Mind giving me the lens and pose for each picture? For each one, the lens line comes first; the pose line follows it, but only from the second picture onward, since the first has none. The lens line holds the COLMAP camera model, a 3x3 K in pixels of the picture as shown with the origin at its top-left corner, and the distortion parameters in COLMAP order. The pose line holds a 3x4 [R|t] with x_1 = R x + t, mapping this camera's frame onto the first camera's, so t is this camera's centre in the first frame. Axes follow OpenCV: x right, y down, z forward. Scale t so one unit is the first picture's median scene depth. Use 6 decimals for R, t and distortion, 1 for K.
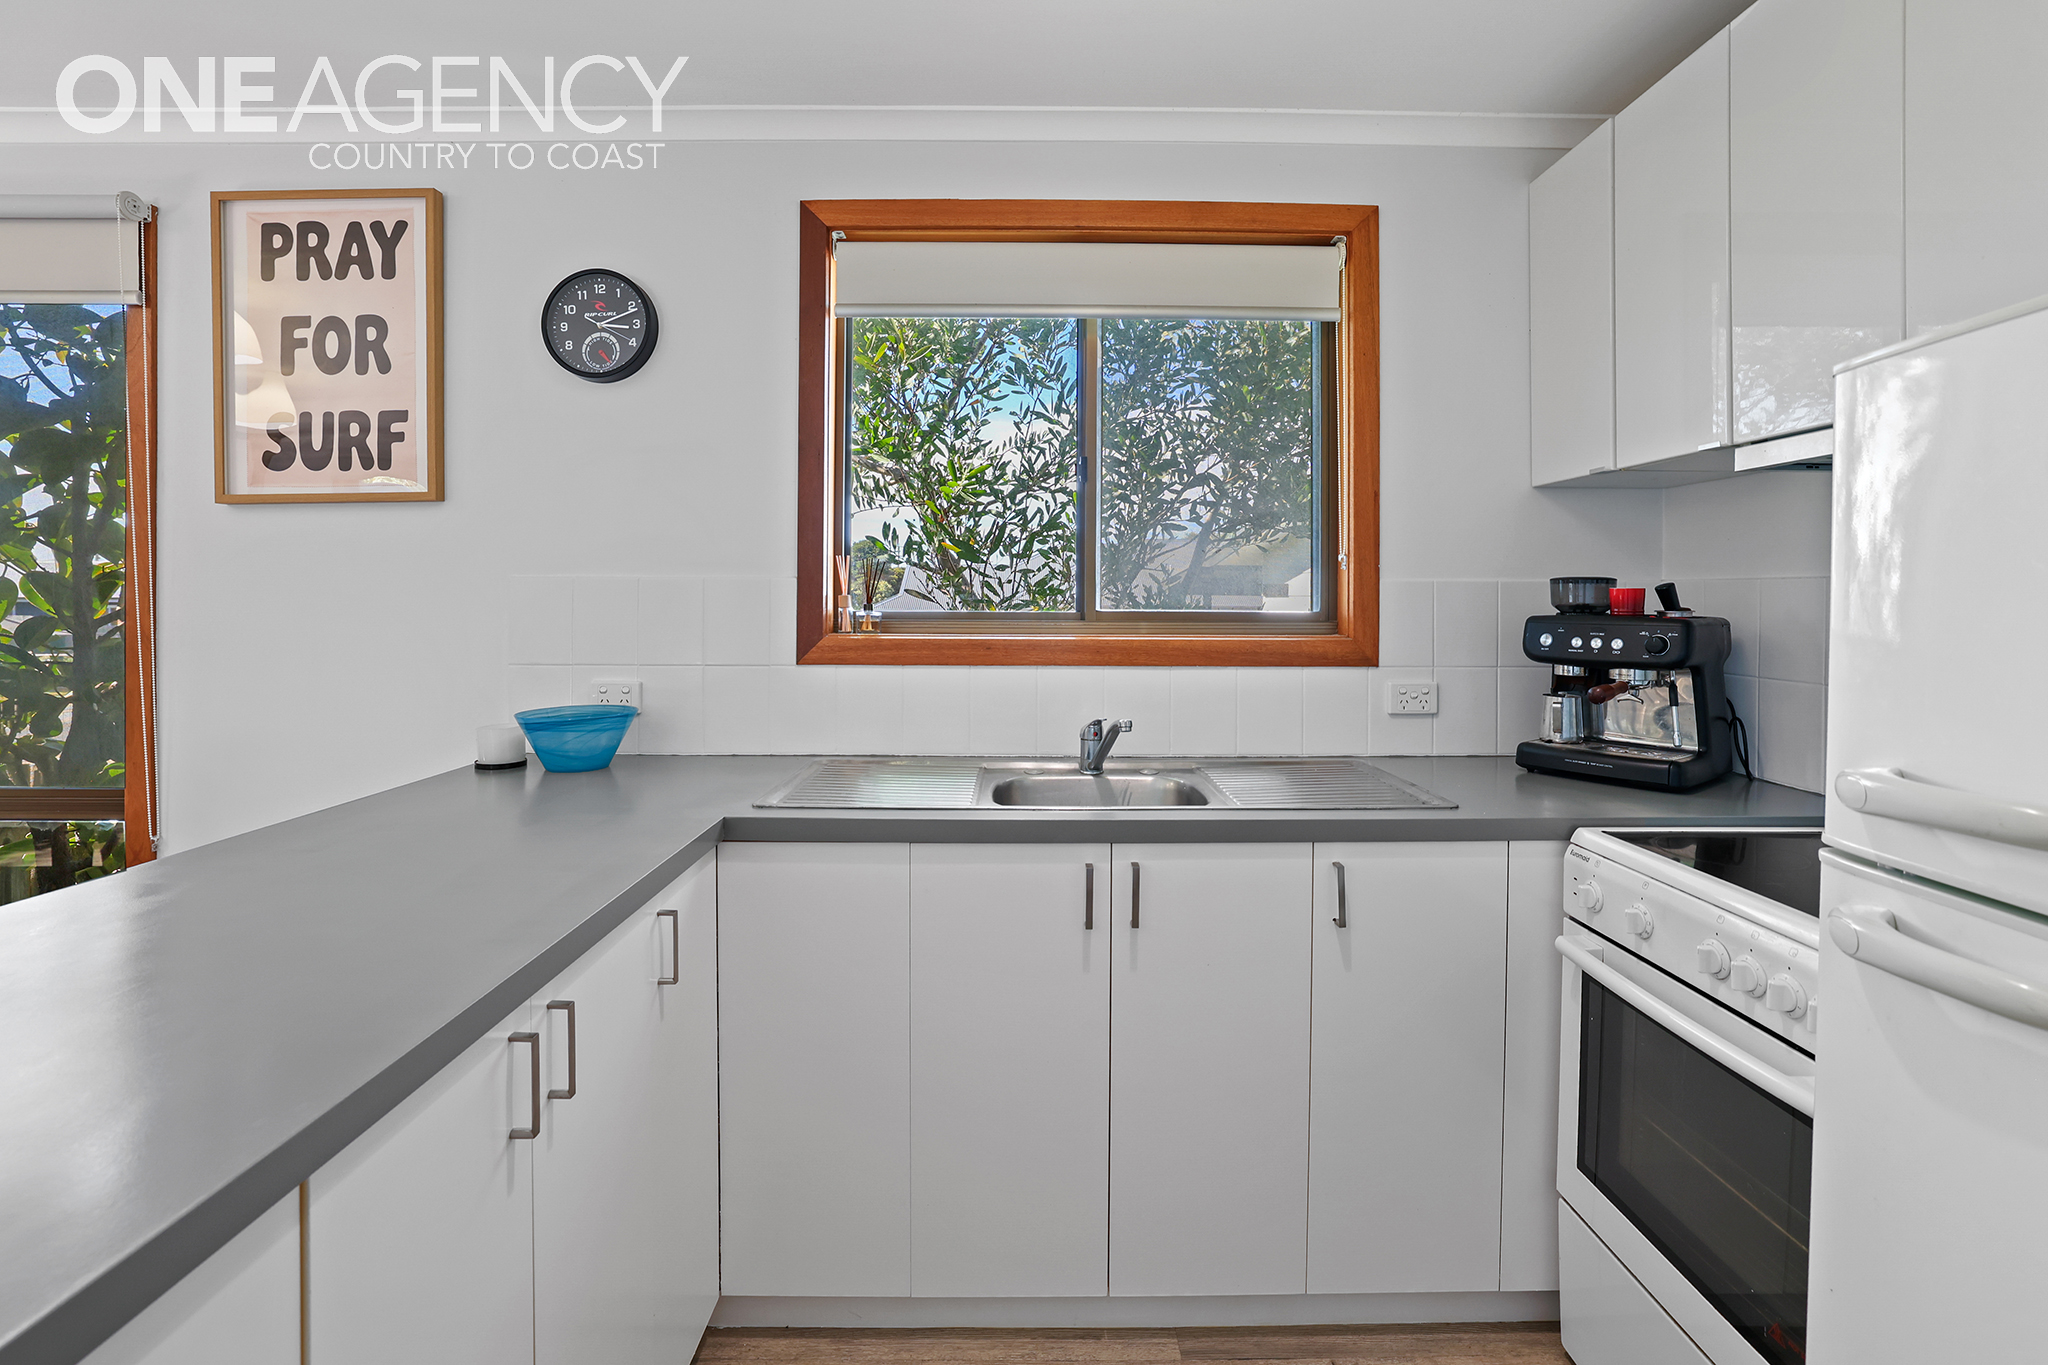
lens RADIAL K [[884.3, 0, 1003.1], [0, 884.3, 591.0], [0, 0, 1]] dist [-0.030004, 0.011082]
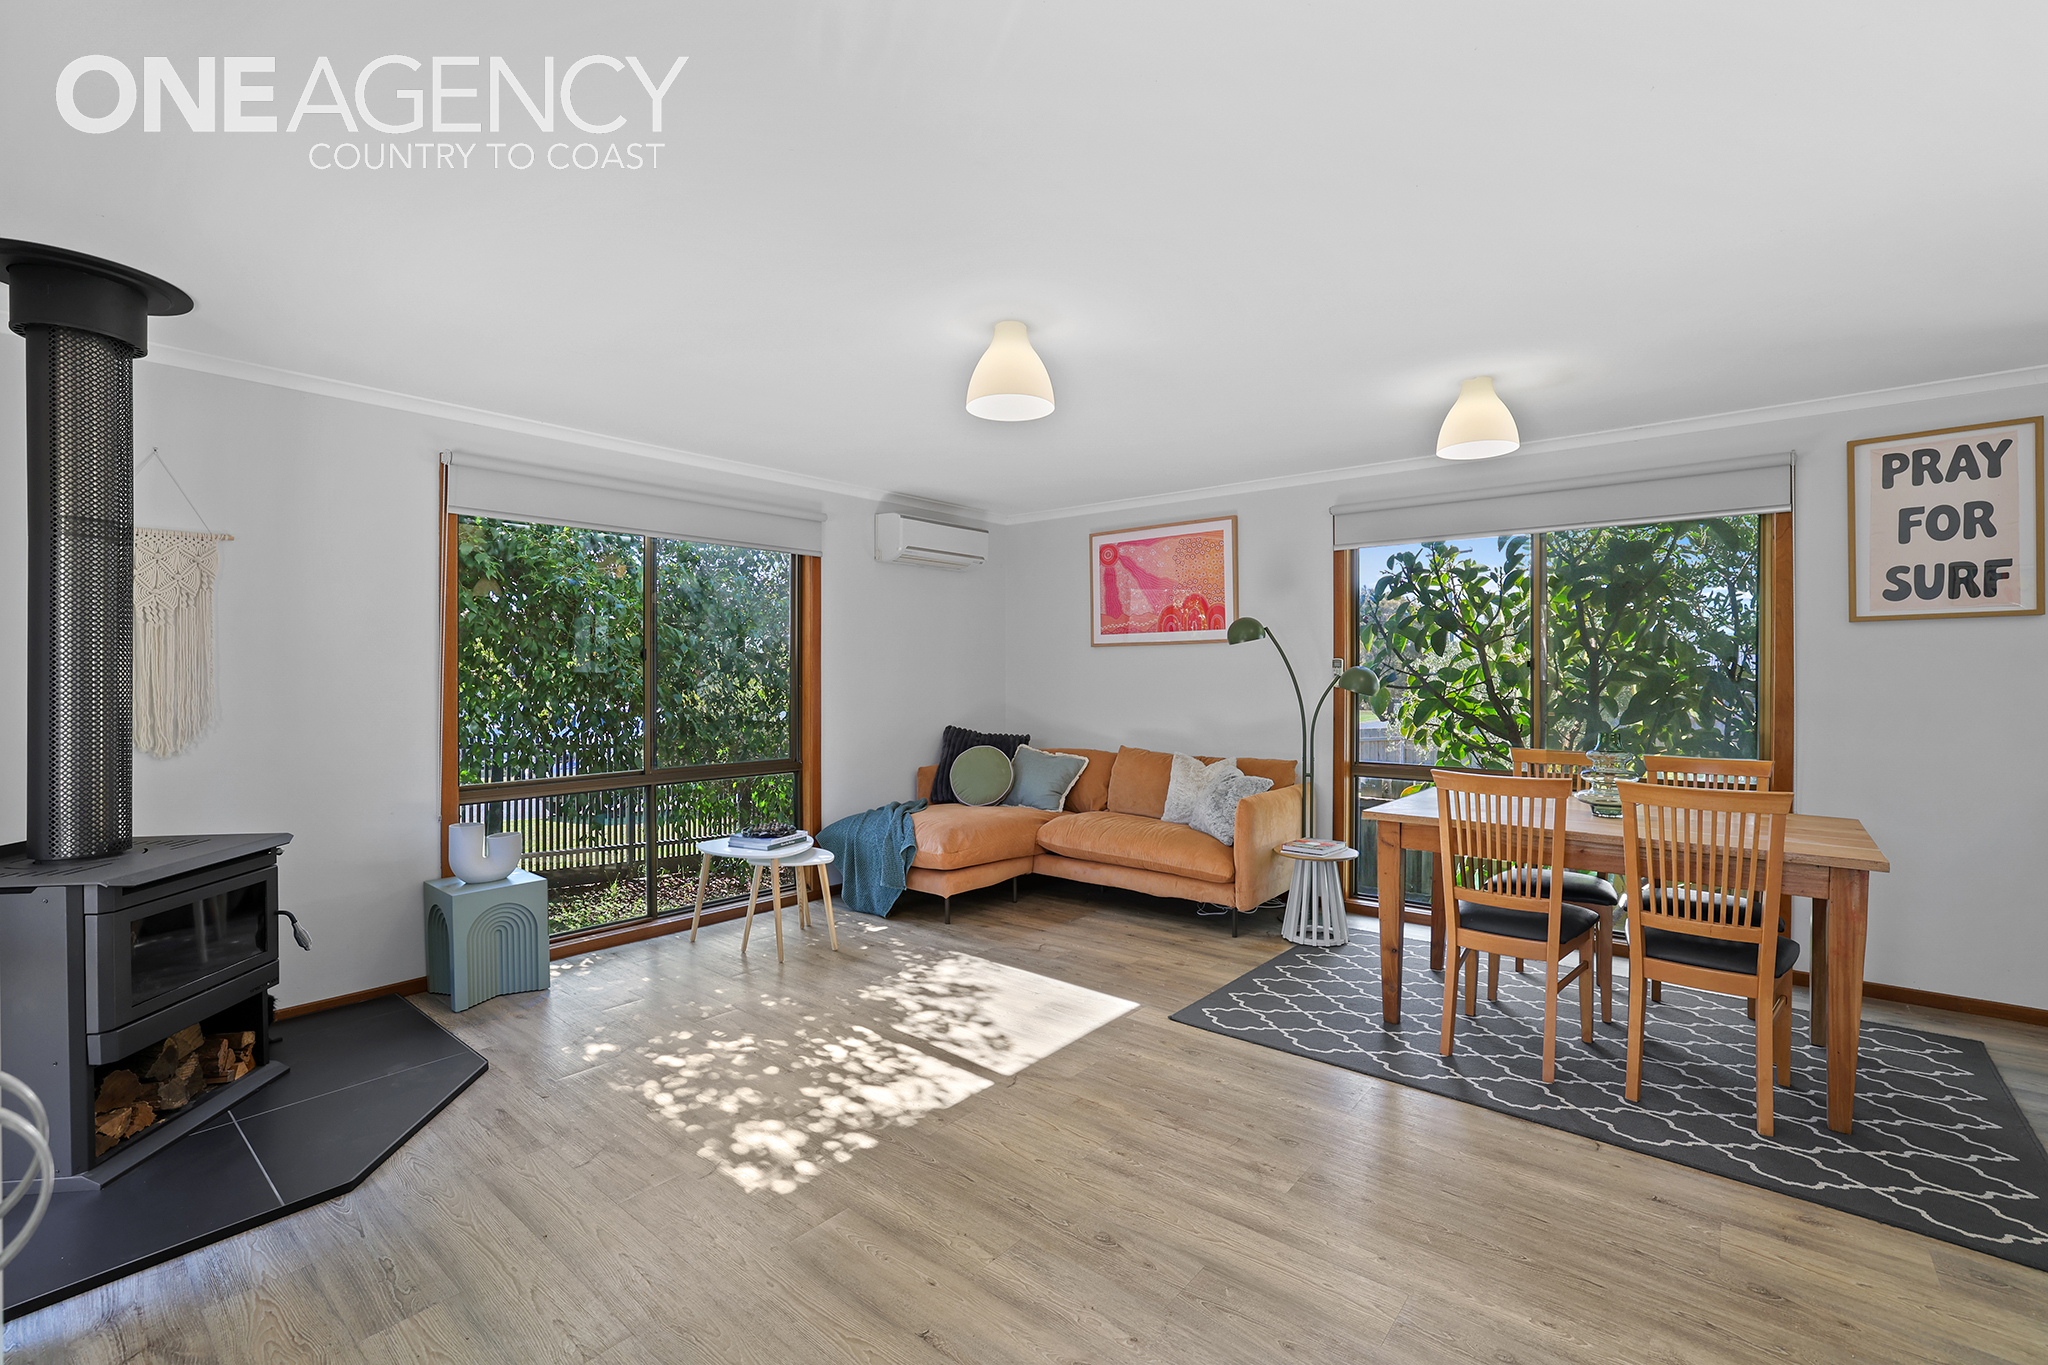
lens RADIAL K [[884.3, 0, 1026.7], [0, 884.3, 671.8], [0, 0, 1]] dist [-0.030004, 0.011082]
pose [[0.769962, -0.002784, -0.638084, -1.060098], [0.006319, 0.999975, 0.003263, -0.017691], [0.638059, -0.006545, 0.769960, -1.363128]]
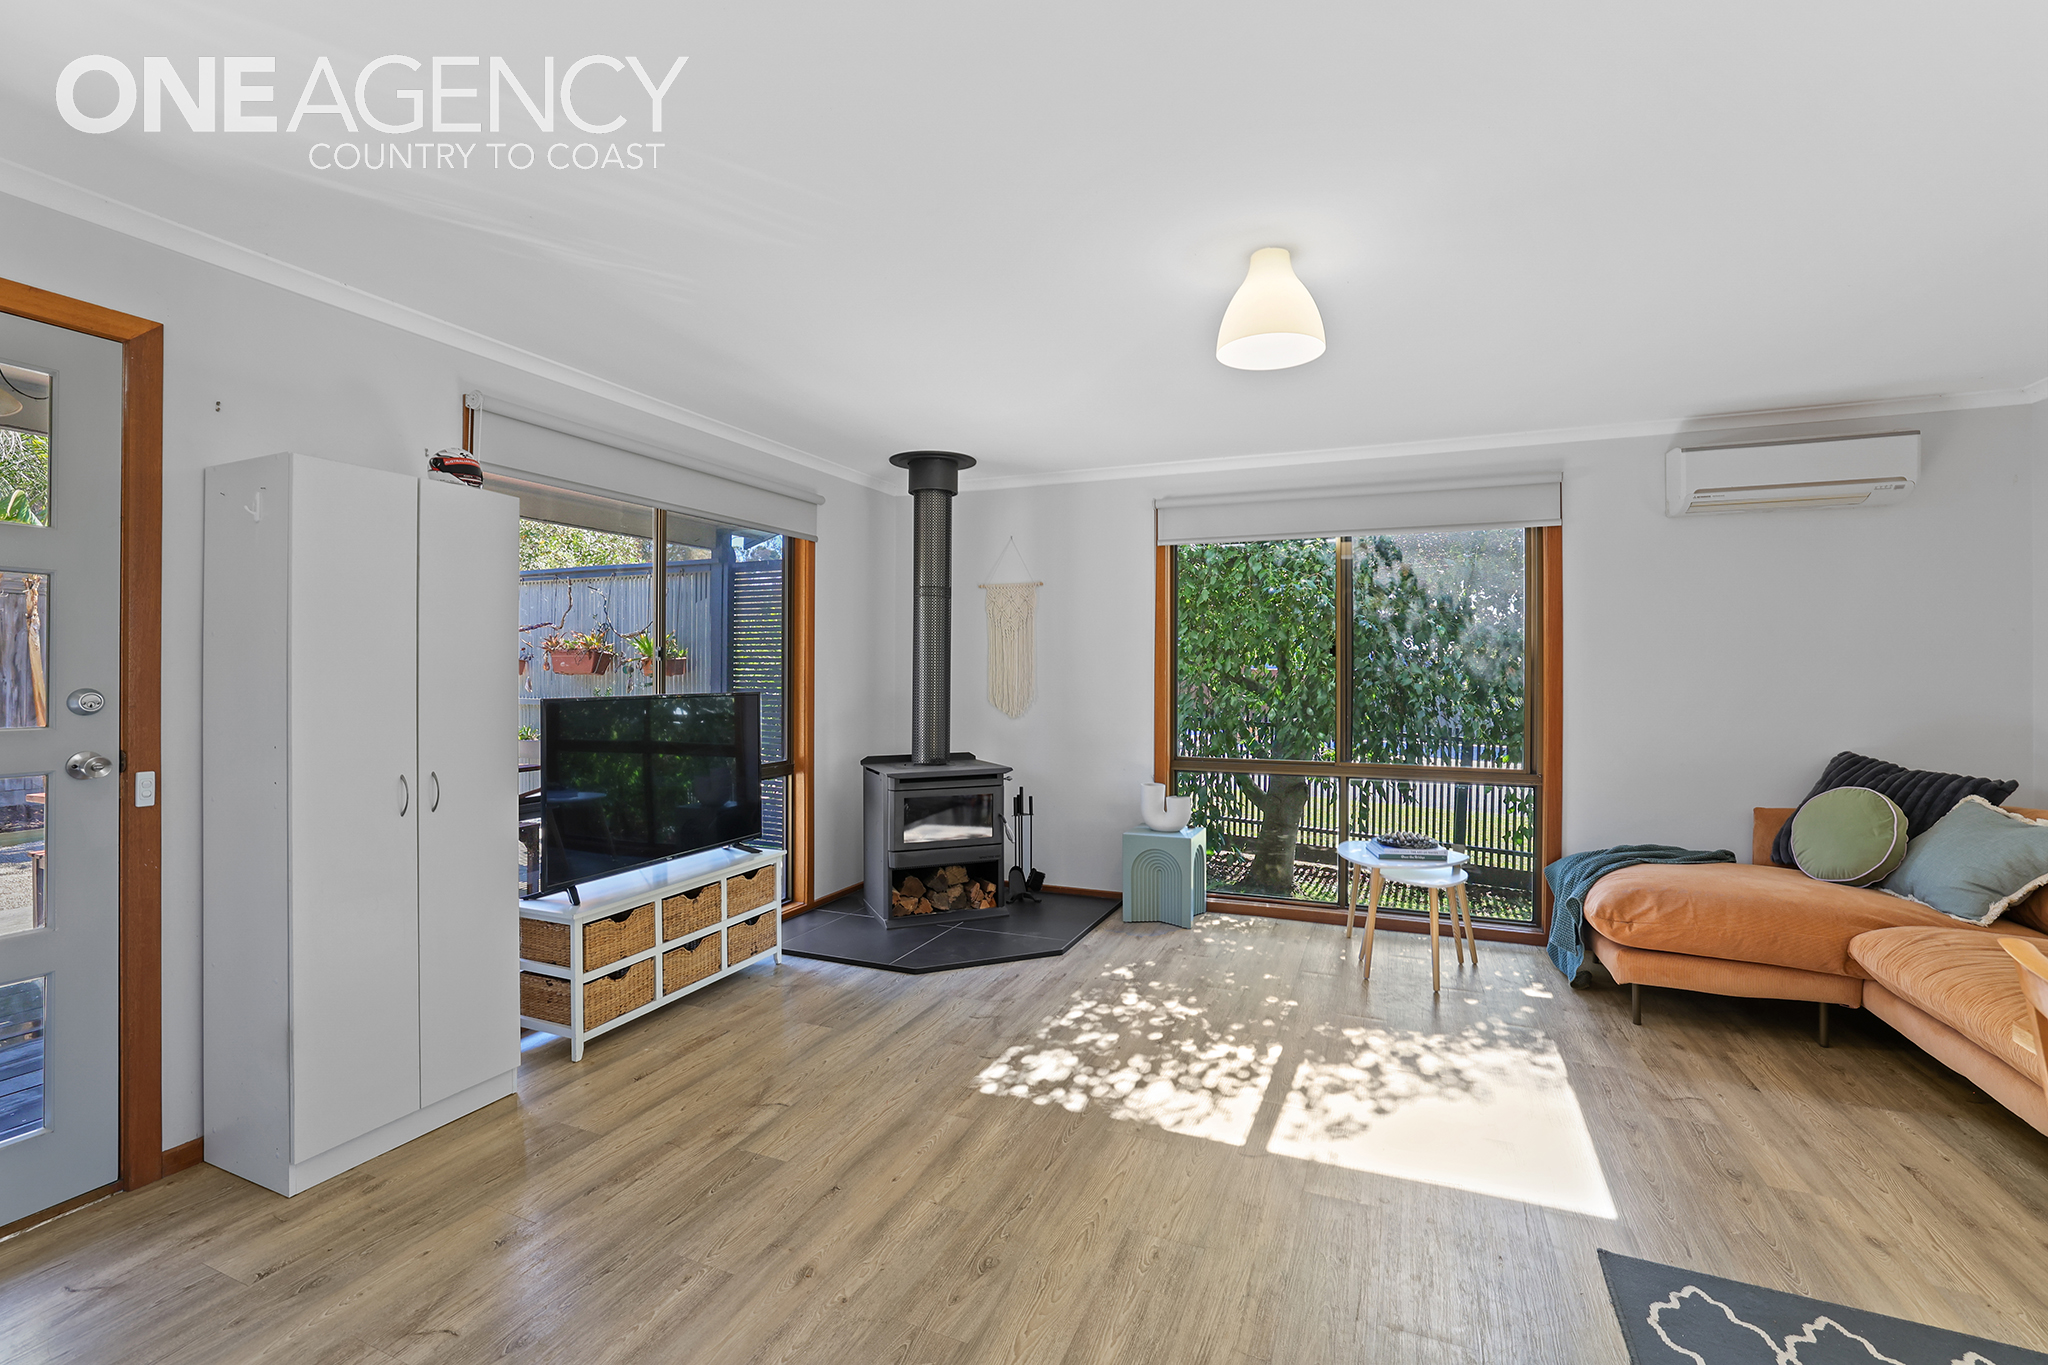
lens RADIAL K [[884.3, 0, 1036.8], [0, 884.3, 677.8], [0, 0, 1]] dist [-0.030004, 0.011082]
pose [[-0.383181, 0.001366, -0.923672, -0.796970], [0.004399, 0.999990, -0.000346, 0.005198], [0.923663, -0.004196, -0.383183, -0.155277]]
